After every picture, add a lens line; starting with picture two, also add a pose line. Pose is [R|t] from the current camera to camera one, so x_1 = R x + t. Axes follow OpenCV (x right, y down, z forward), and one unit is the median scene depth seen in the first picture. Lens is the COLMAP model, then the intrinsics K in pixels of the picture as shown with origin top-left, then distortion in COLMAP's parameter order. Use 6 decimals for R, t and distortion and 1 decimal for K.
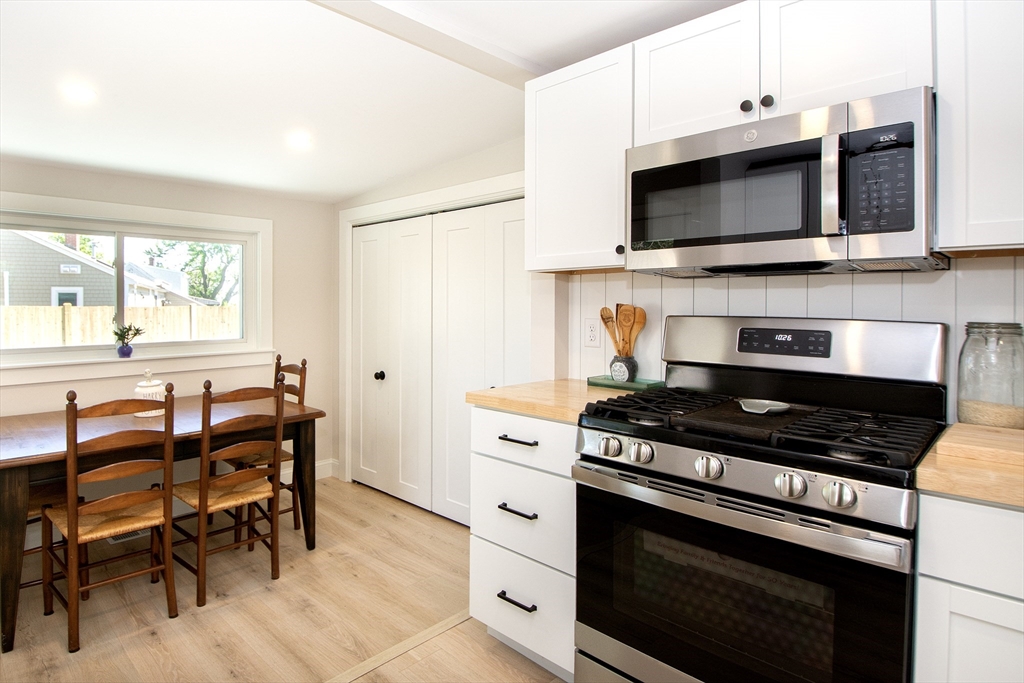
lens RADIAL K [[546.6, 0, 423.1], [0, 546.6, 308.4], [0, 0, 1]] dist [0.001488, -0.000732]
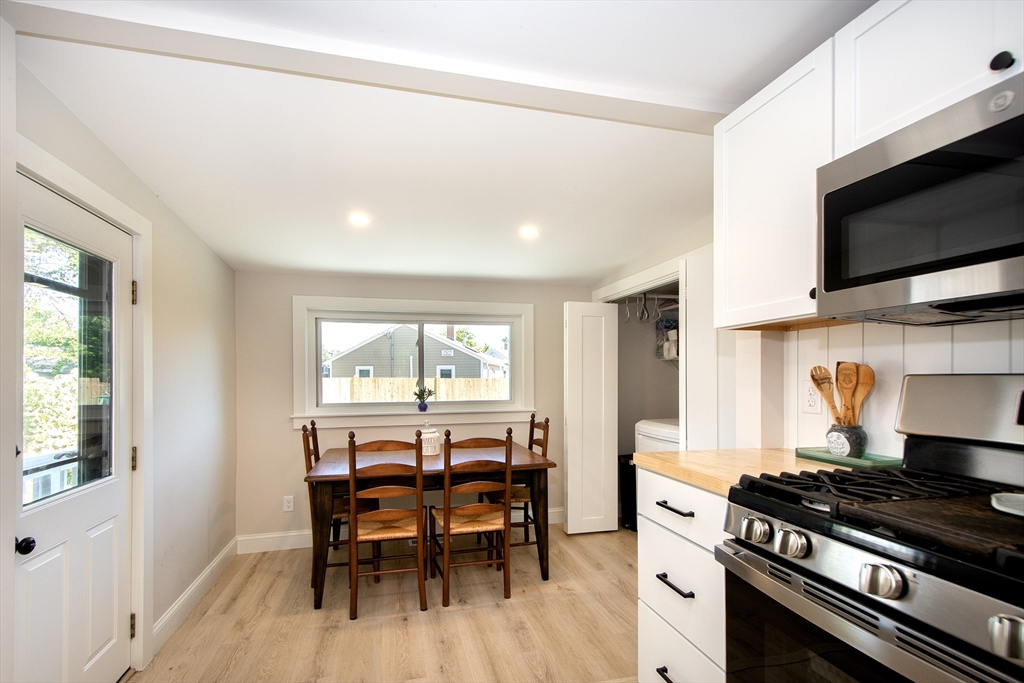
lens RADIAL K [[441.8, 0, 501.0], [0, 441.8, 380.2], [0, 0, 1]] dist [0.022829, -0.000225]
pose [[0.886767, -0.002239, -0.462212, 0.182783], [0.002055, 0.999997, -0.000900, 0.016192], [0.462213, -0.000152, 0.886769, 0.134169]]
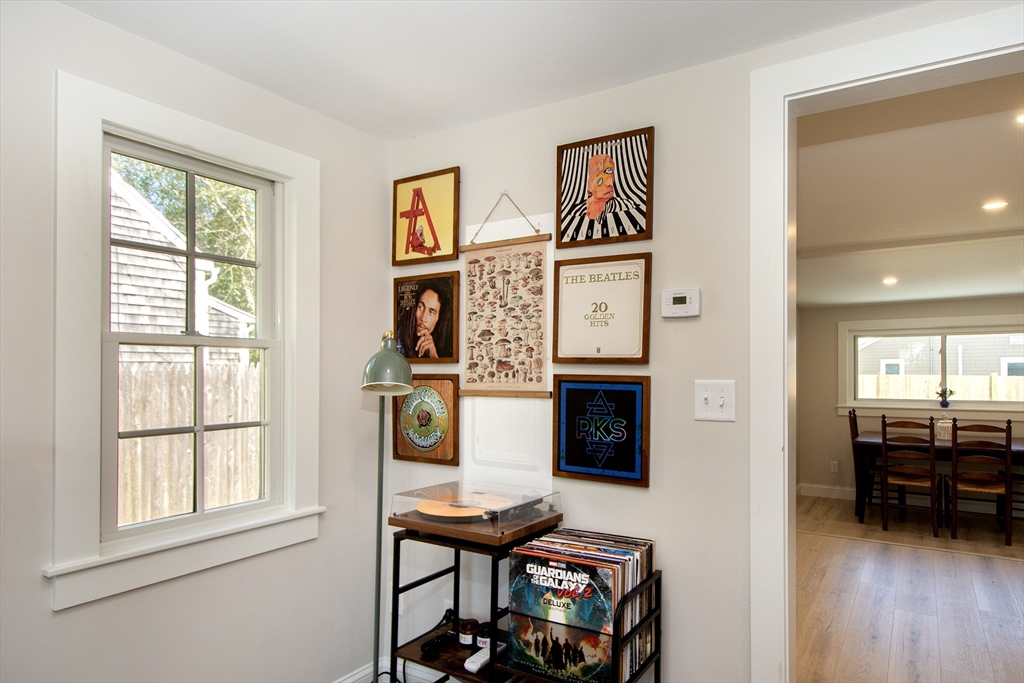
lens RADIAL K [[570.3, 0, 571.1], [0, 570.3, 368.8], [0, 0, 1]] dist [0.004090, -0.000512]
pose [[0.275837, -0.005850, -0.961187, 1.057979], [-0.006326, 0.999949, -0.007901, -0.011489], [0.961184, 0.008260, 0.275786, -0.754496]]
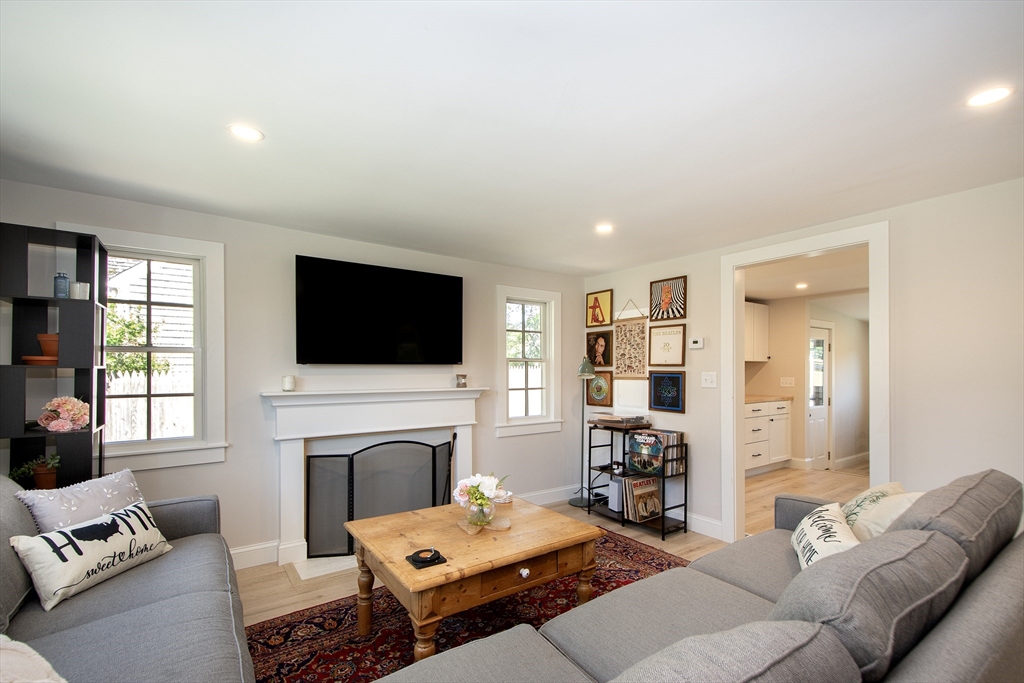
lens RADIAL K [[441.7, 0, 510.0], [0, 441.7, 371.3], [0, 0, 1]] dist [0.001659, -0.000140]
pose [[-0.159149, -0.001918, -0.987253, 1.899179], [-0.004054, 0.999991, -0.001289, -0.003545], [0.987246, 0.003798, -0.159155, -0.797220]]
